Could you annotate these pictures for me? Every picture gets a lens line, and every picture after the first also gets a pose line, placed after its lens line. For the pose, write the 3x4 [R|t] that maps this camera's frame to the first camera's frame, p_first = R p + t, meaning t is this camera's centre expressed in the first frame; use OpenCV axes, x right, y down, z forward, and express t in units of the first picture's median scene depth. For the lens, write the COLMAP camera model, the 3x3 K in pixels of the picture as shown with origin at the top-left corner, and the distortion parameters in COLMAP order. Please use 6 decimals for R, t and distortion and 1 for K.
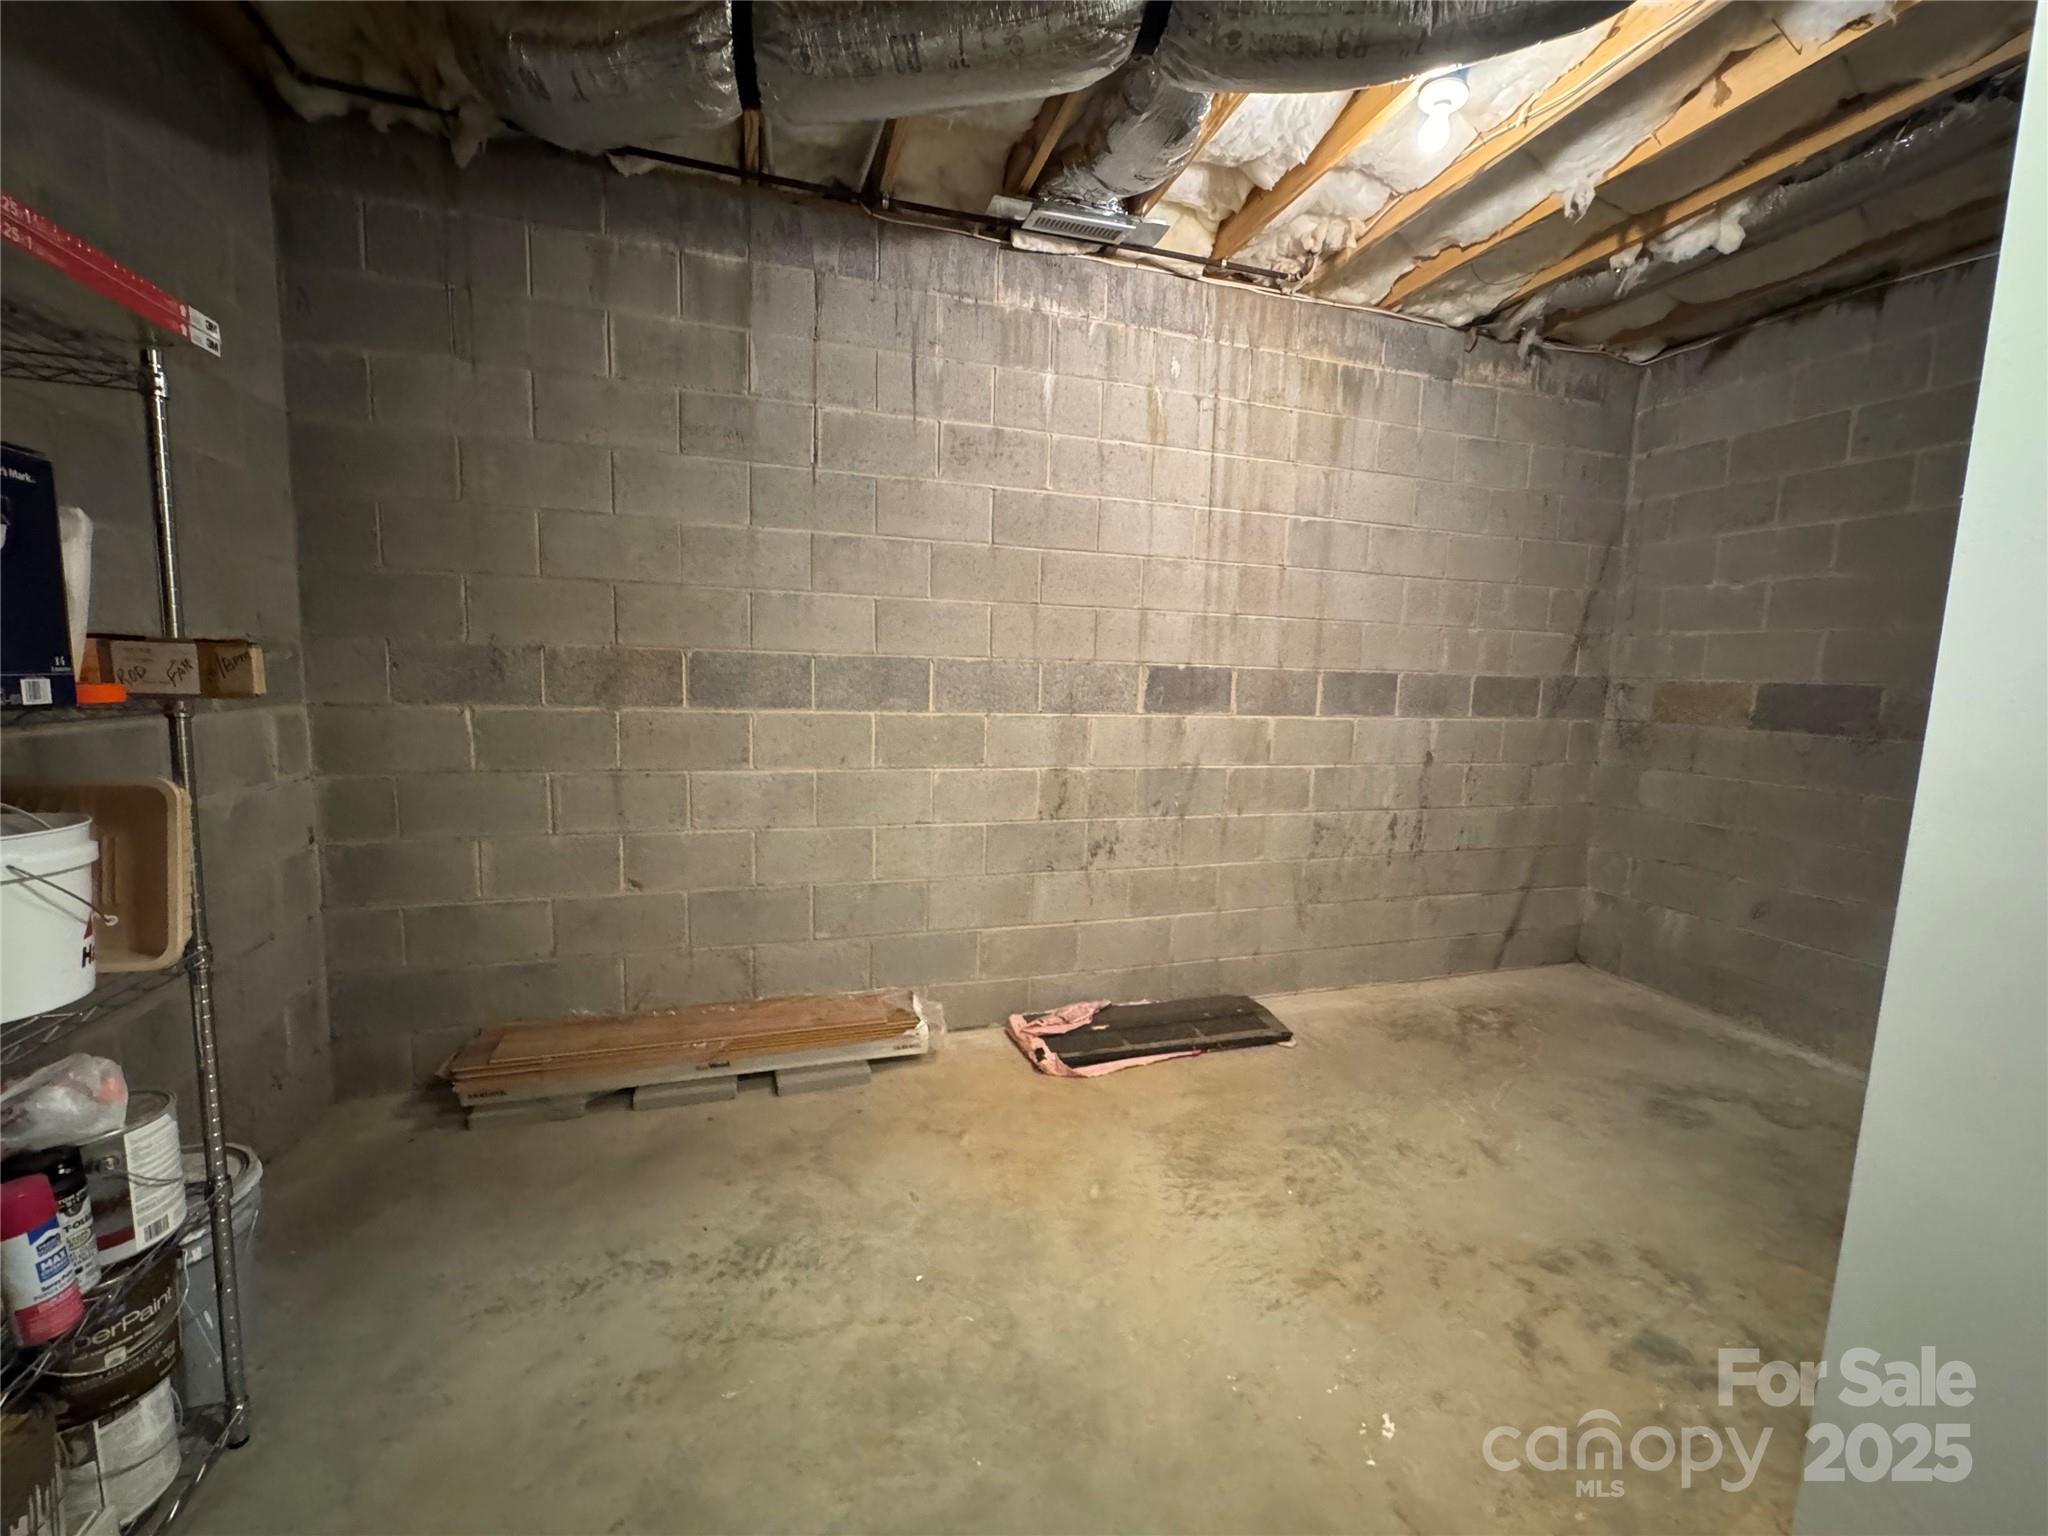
lens RADIAL K [[817.8, 0, 1022.0], [0, 817.8, 762.2], [0, 0, 1]] dist [-0.000877, -0.000024]
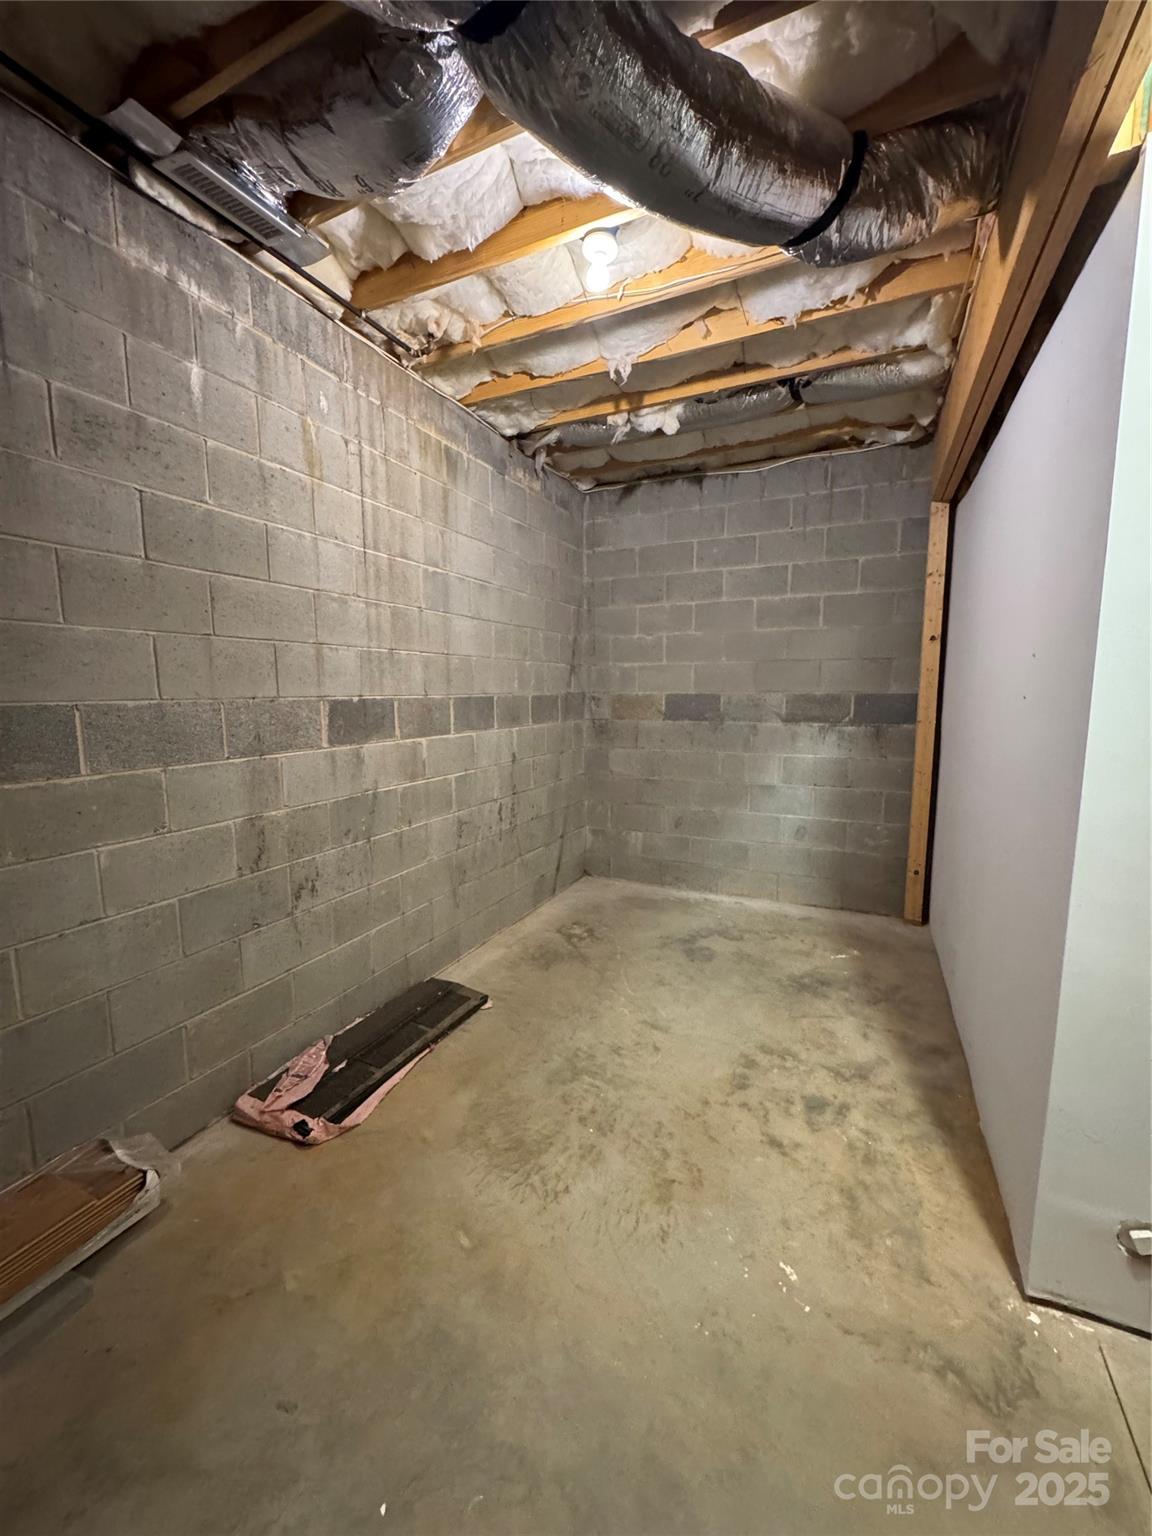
lens RADIAL K [[613.3, 0, 576.3], [0, 613.3, 768.0], [0, 0, 1]] dist [-0.000877, -0.000024]
pose [[0.675123, -0.125801, 0.726900, -0.208664], [0.108818, 0.991556, 0.070537, -0.057311], [-0.729635, 0.031479, 0.683111, 0.273544]]
